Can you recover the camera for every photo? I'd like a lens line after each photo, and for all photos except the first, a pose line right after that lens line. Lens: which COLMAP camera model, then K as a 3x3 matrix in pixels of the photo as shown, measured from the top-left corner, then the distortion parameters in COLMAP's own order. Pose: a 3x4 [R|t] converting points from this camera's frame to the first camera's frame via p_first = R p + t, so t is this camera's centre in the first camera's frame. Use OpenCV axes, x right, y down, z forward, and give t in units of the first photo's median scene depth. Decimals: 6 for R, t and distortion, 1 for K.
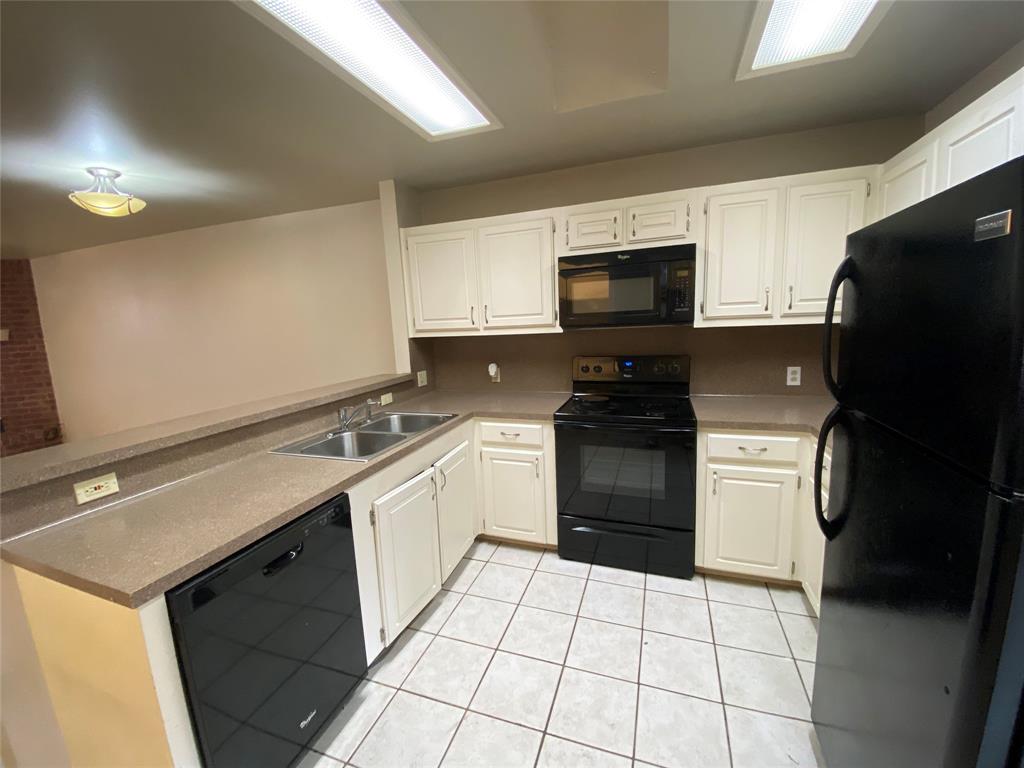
lens RADIAL K [[412.6, 0, 514.0], [0, 412.6, 379.3], [0, 0, 1]] dist [0.023559, -0.021807]
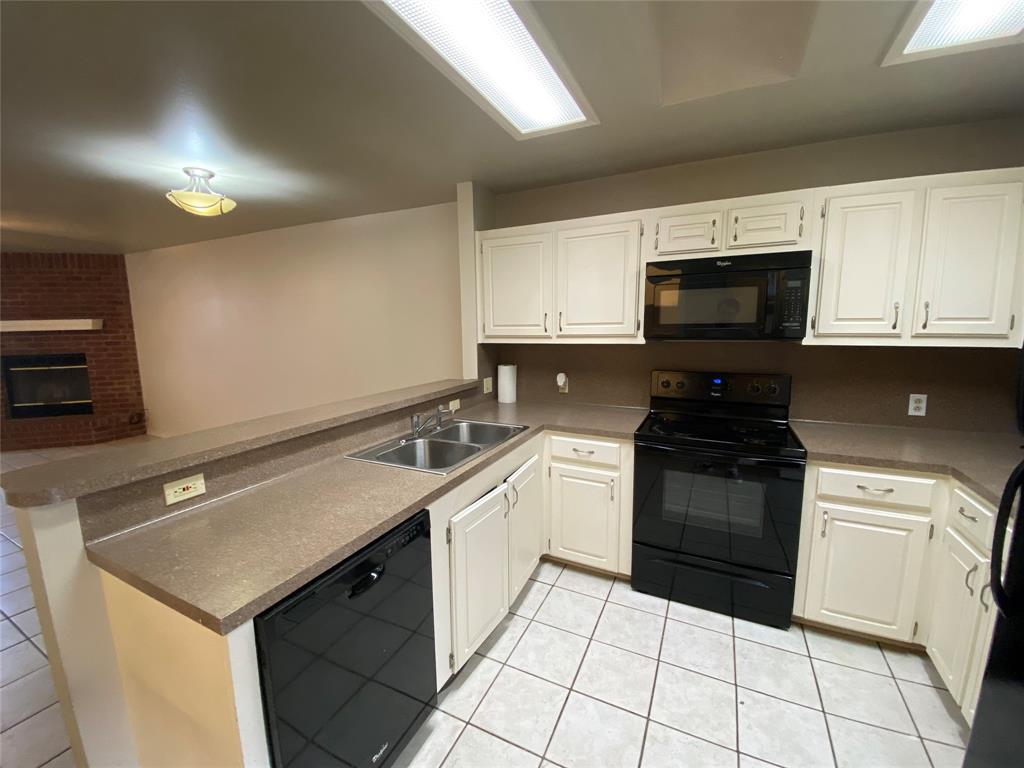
lens RADIAL K [[412.6, 0, 514.0], [0, 412.6, 379.3], [0, 0, 1]] dist [0.023559, -0.021807]
pose [[0.993361, 0.046783, -0.105100, -0.084320], [-0.047863, 0.998824, -0.007776, -0.015707], [0.104613, 0.012755, 0.994431, 0.056977]]
